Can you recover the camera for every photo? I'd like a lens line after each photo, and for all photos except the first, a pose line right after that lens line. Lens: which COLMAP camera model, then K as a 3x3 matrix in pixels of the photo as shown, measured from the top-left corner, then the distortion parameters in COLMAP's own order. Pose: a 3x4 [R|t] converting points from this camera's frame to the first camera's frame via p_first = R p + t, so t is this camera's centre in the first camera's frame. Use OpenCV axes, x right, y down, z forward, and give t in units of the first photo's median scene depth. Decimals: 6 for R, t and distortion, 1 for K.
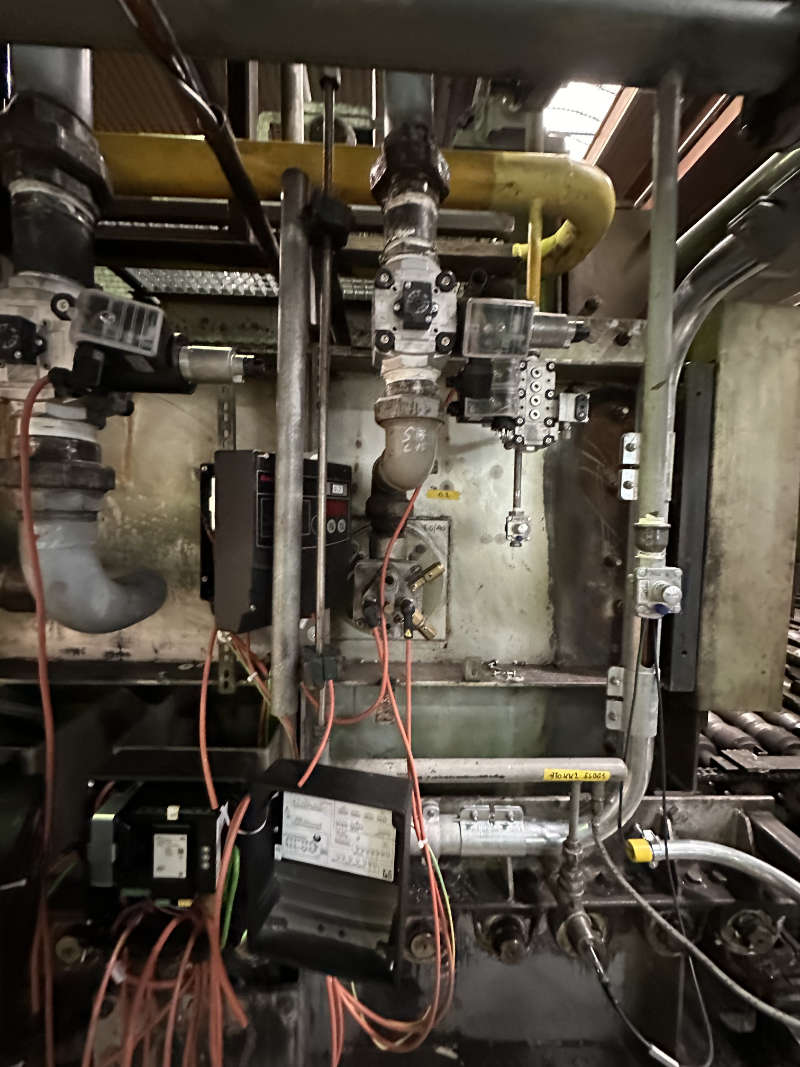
lens RADIAL K [[429.3, 0, 400.9], [0, 429.3, 531.7], [0, 0, 1]] dist [0.001019, -0.000440]
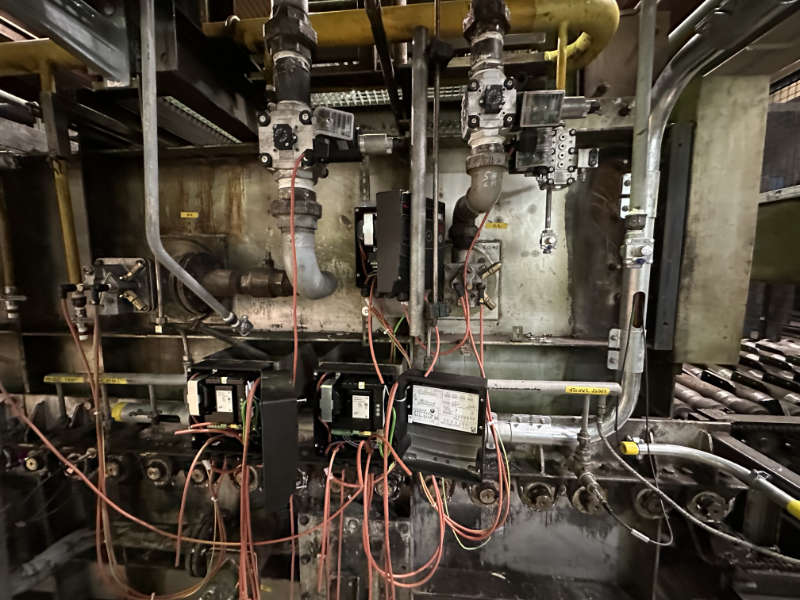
lens RADIAL K [[321.9, 0, 399.5], [0, 321.9, 298.7], [0, 0, 1]] dist [0.001019, -0.000440]
pose [[0.990361, -0.010775, -0.138092, -0.109059], [0.017929, 0.998555, 0.050665, 0.135726], [0.137347, -0.052653, 0.989123, -0.251667]]
